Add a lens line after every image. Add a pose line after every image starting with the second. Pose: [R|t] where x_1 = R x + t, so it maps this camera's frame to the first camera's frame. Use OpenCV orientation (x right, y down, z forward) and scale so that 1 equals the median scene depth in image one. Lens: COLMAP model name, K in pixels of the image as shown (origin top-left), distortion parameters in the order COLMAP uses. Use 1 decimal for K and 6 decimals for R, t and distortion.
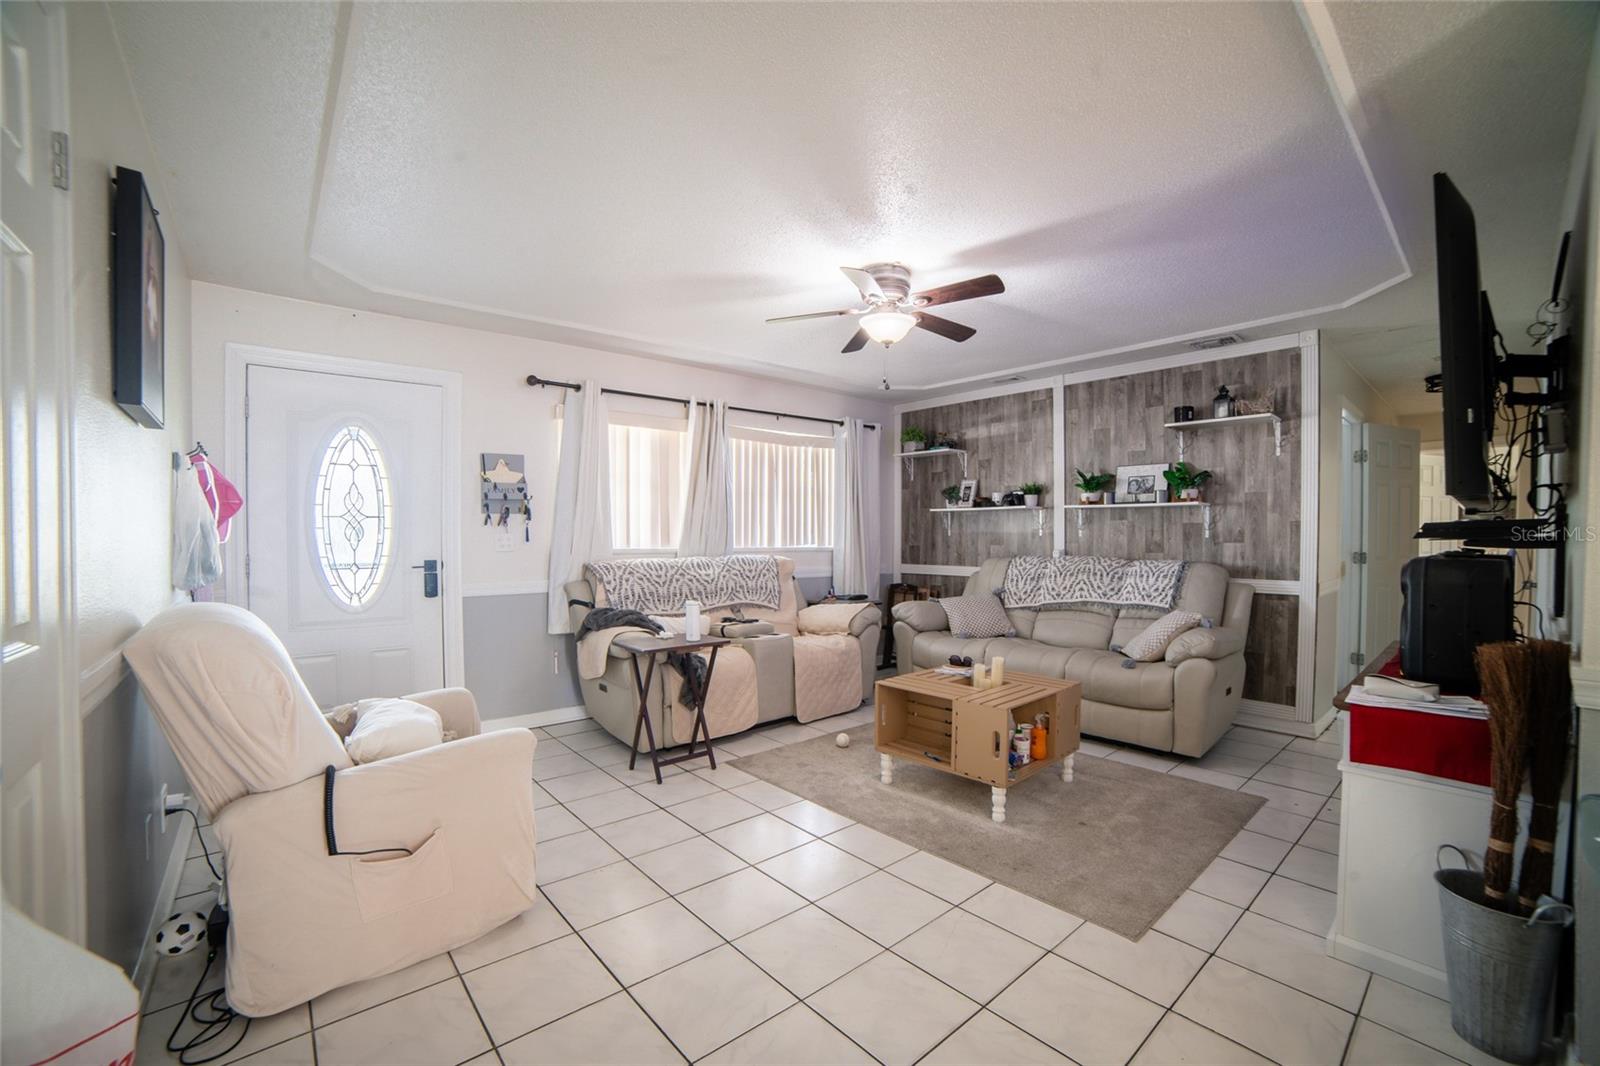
lens RADIAL K [[663.2, 0, 802.4], [0, 663.2, 546.2], [0, 0, 1]] dist [-0.107735, 0.038922]
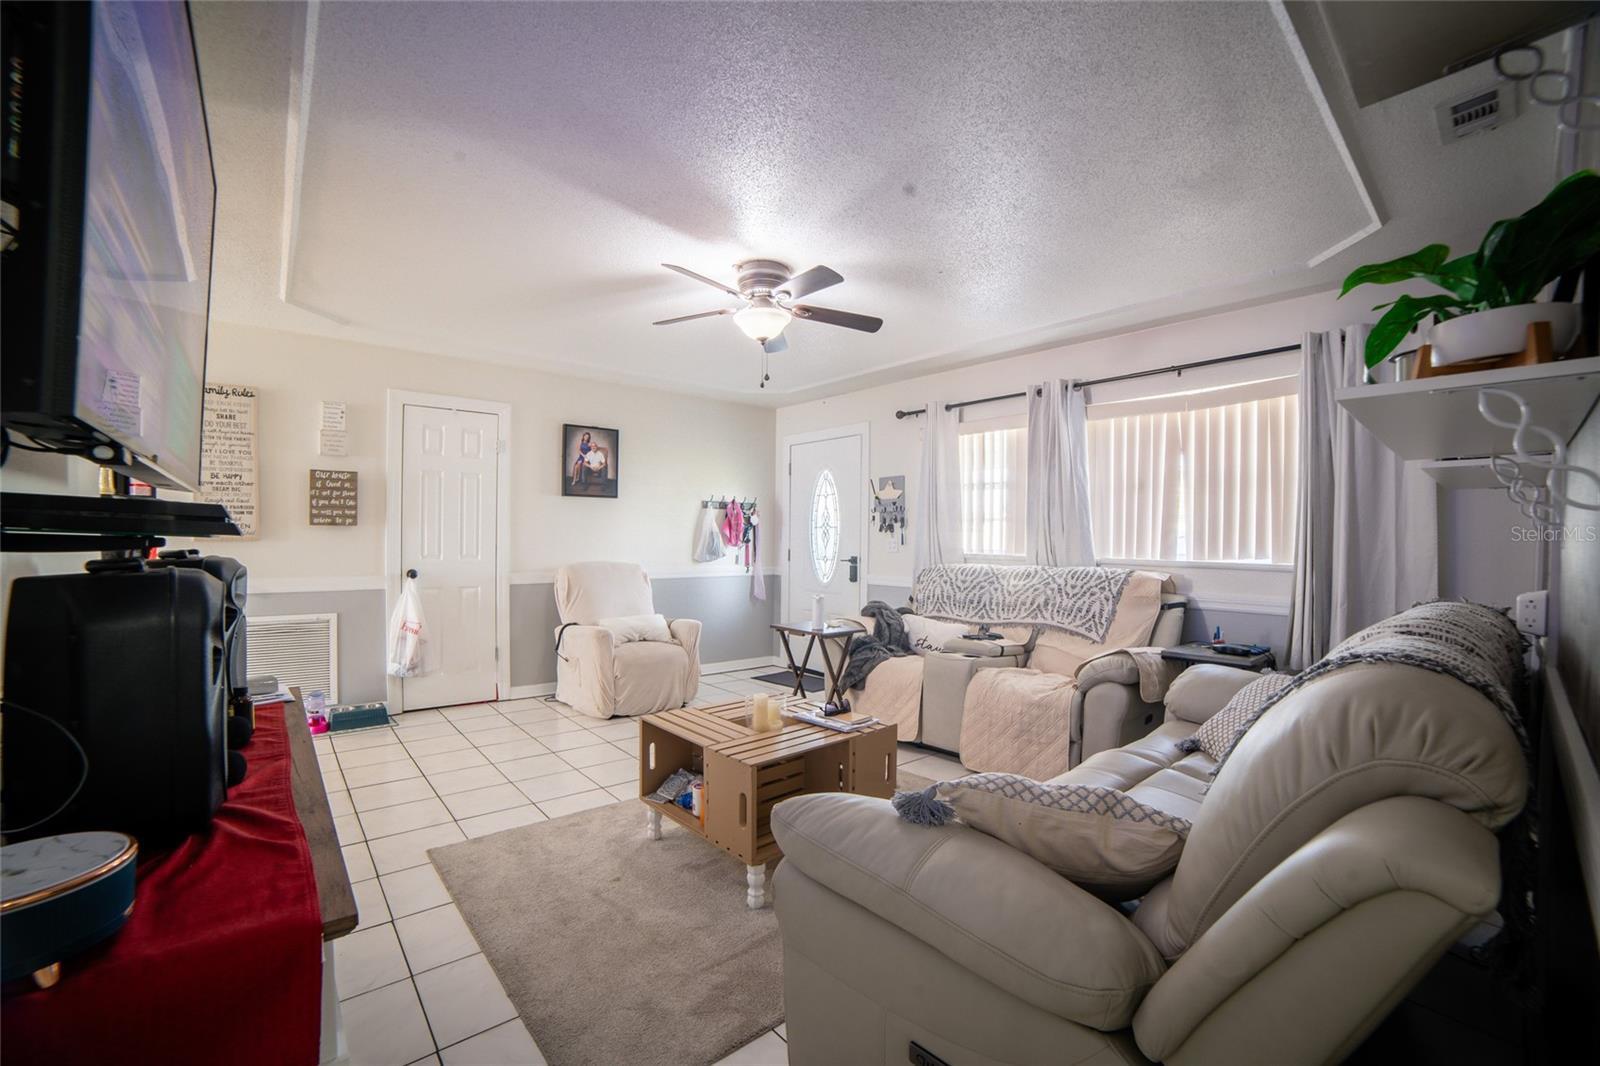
lens RADIAL K [[663.2, 0, 802.4], [0, 663.2, 546.2], [0, 0, 1]] dist [-0.107735, 0.038922]
pose [[0.005052, 0.013999, -0.999889, 0.708065], [-0.023475, 0.999628, 0.013877, -0.014707], [0.999712, 0.023403, 0.005379, 0.678868]]
